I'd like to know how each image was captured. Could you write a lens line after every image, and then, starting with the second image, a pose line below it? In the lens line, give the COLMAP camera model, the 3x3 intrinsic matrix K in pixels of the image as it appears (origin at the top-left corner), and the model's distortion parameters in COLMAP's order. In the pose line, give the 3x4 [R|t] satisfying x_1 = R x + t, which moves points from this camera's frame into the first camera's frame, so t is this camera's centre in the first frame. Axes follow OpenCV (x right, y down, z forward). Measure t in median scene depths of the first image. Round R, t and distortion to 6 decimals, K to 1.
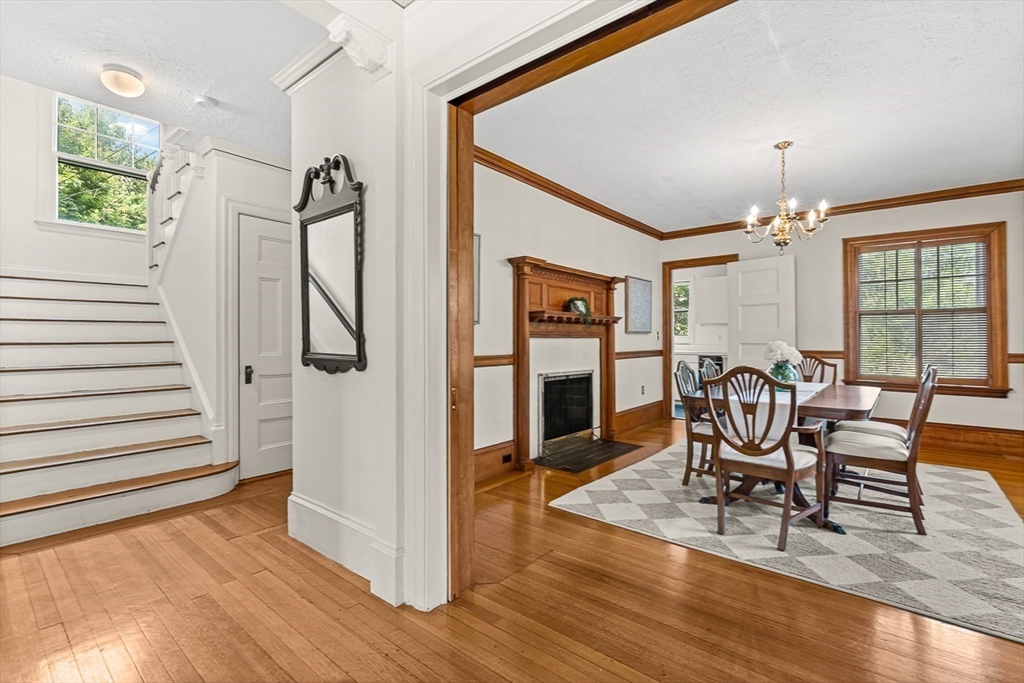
lens RADIAL K [[456.3, 0, 514.5], [0, 456.3, 330.7], [0, 0, 1]] dist [-0.000428, -0.001708]
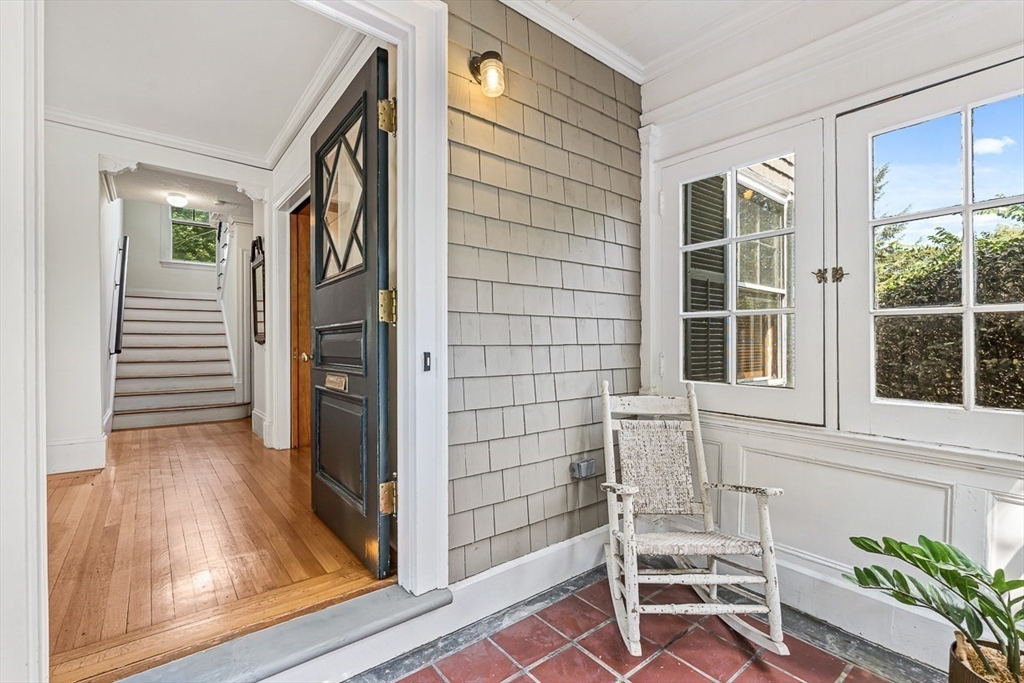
lens RADIAL K [[456.3, 0, 514.9], [0, 456.3, 339.9], [0, 0, 1]] dist [-0.000428, -0.001708]
pose [[0.979061, -0.001057, -0.203566, 0.596973], [0.004187, 0.999880, 0.014946, 0.025178], [0.203525, -0.015486, 0.978947, -0.395286]]
